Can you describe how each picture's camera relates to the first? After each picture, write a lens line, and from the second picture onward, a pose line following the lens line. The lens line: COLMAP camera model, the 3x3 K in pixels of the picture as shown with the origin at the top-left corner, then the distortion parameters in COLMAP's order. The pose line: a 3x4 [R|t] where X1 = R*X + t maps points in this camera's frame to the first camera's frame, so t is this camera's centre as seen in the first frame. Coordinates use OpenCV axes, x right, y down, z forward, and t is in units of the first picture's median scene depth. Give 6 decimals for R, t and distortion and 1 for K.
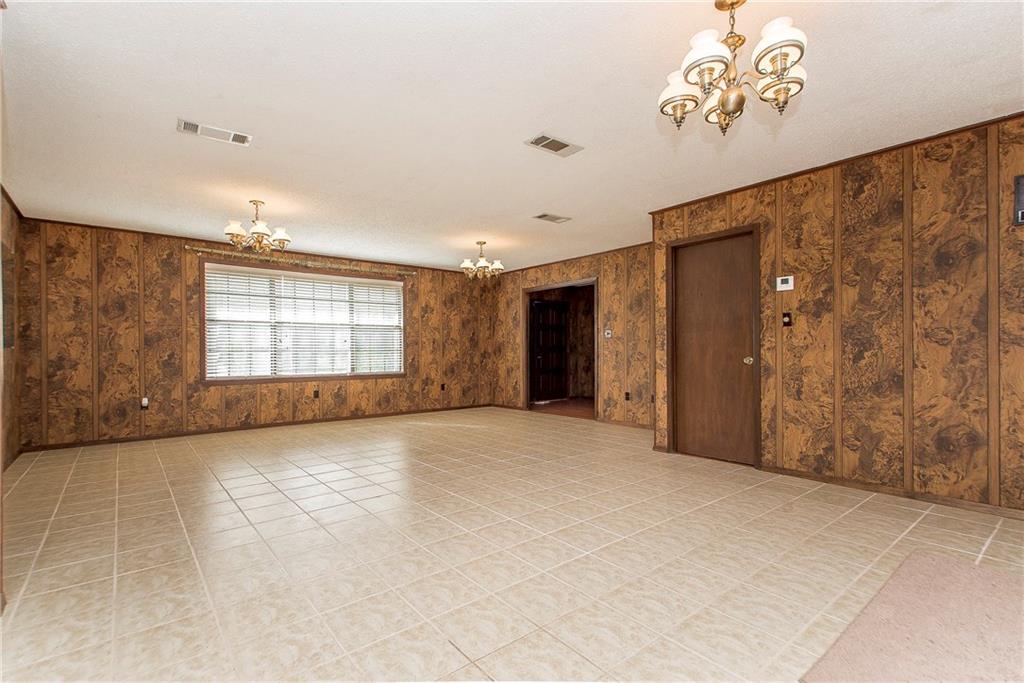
lens RADIAL K [[471.0, 0, 500.8], [0, 471.0, 351.7], [0, 0, 1]] dist [0.023546, -0.007797]
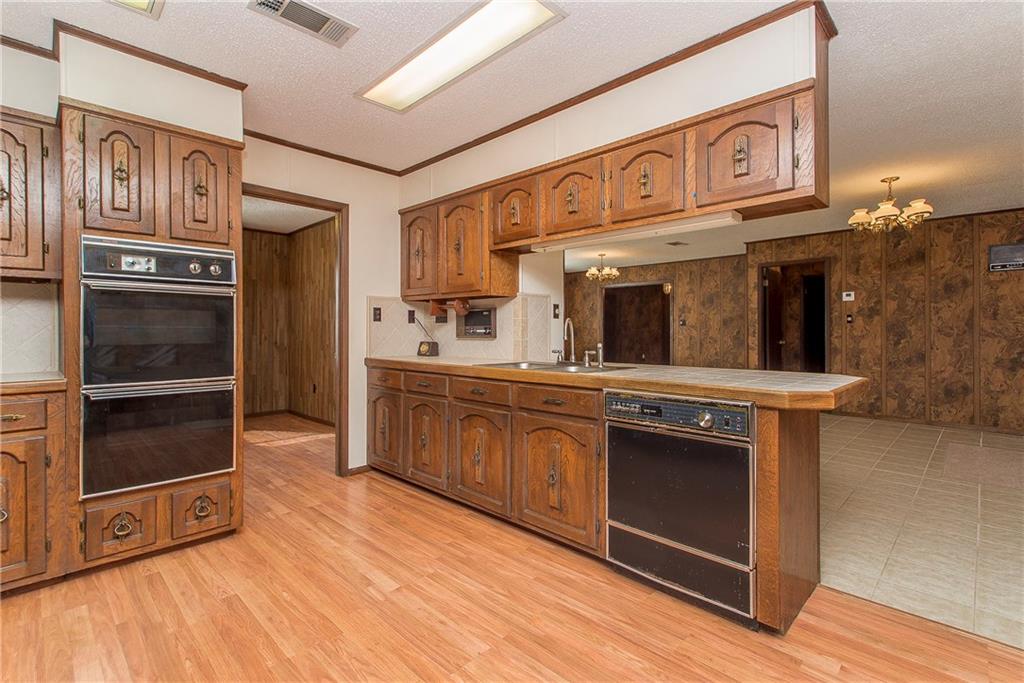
lens RADIAL K [[473.6, 0, 489.4], [0, 473.6, 329.9], [0, 0, 1]] dist [0.000554, -0.000256]
pose [[0.995910, 0.003423, 0.090291, -0.509643], [-0.003324, 0.999994, -0.001245, -0.016826], [-0.090294, 0.000940, 0.995915, -0.325423]]
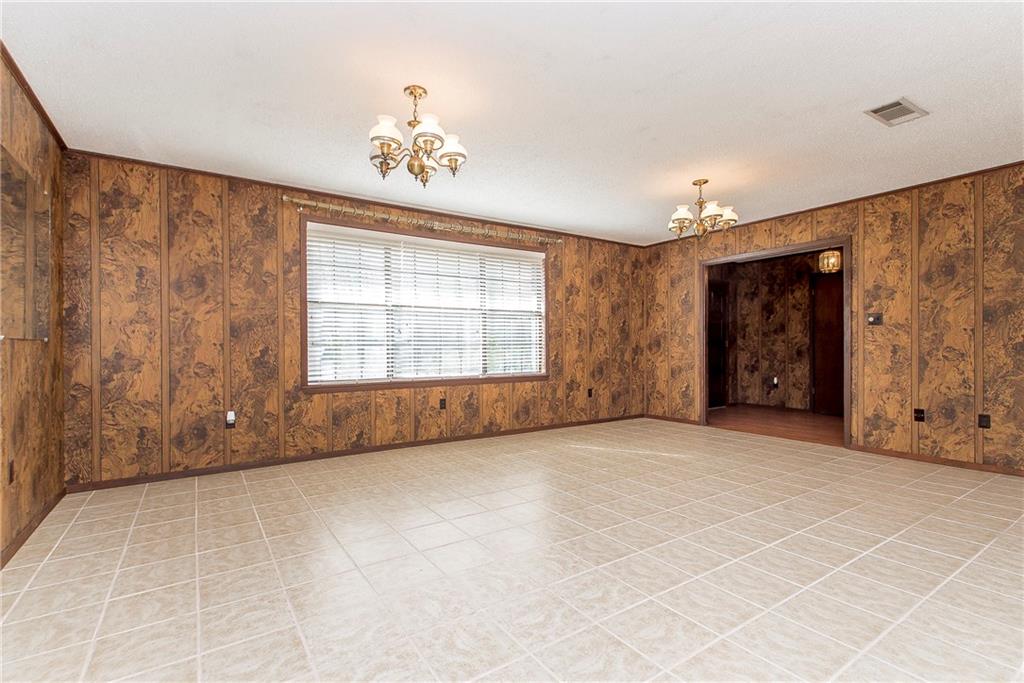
lens RADIAL K [[466.8, 0, 498.2], [0, 466.8, 345.7], [0, 0, 1]] dist [0.012513, 0.000062]
pose [[0.995209, 0.000415, -0.097766, -0.276821], [-0.000419, 1.000000, -0.000022, -0.000288], [0.097766, 0.000062, 0.995209, 0.337568]]
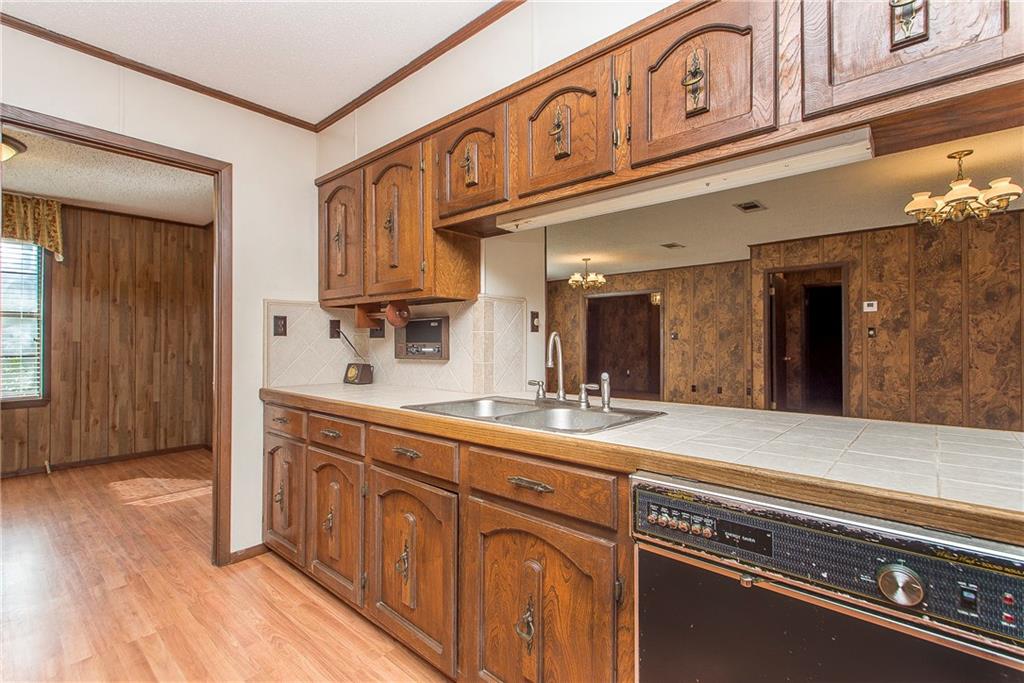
lens RADIAL K [[471.3, 0, 493.2], [0, 471.3, 340.5], [0, 0, 1]] dist [0.000408, -0.000004]
pose [[0.989877, 0.004327, 0.141863, -0.465780], [-0.003583, 0.999978, -0.005503, -0.022582], [-0.141884, 0.004939, 0.989871, -0.138706]]
